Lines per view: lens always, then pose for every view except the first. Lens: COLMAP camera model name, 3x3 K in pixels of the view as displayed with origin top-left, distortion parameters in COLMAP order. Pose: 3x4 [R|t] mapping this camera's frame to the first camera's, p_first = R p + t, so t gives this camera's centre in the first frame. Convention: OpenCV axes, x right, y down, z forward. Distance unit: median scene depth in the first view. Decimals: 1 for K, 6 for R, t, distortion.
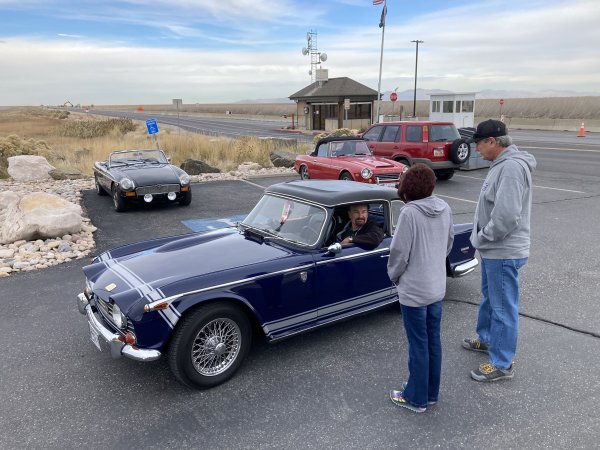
lens RADIAL K [[494.4, 0, 301.1], [0, 494.4, 225.0], [0, 0, 1]] dist [-0.008367, -0.035600]
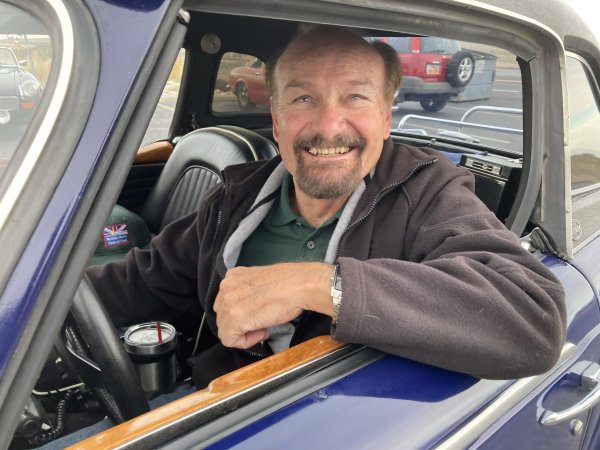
lens RADIAL K [[494.4, 0, 301.7], [0, 494.4, 228.7], [0, 0, 1]] dist [-0.008367, -0.035600]
pose [[0.994944, -0.000731, 0.100424, 0.019206], [-0.010905, 0.993274, 0.115276, 0.000949], [-0.099833, -0.115789, 0.988244, 0.289021]]
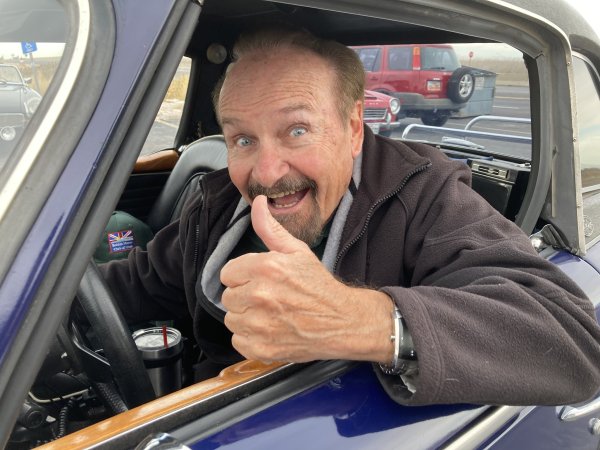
lens RADIAL K [[494.4, 0, 301.8], [0, 494.4, 223.7], [0, 0, 1]] dist [-0.008367, -0.035600]
pose [[0.995280, -0.000193, 0.097041, 0.017604], [-0.006291, 0.997766, 0.066515, 0.006458], [-0.096838, -0.066811, 0.993055, 0.289782]]
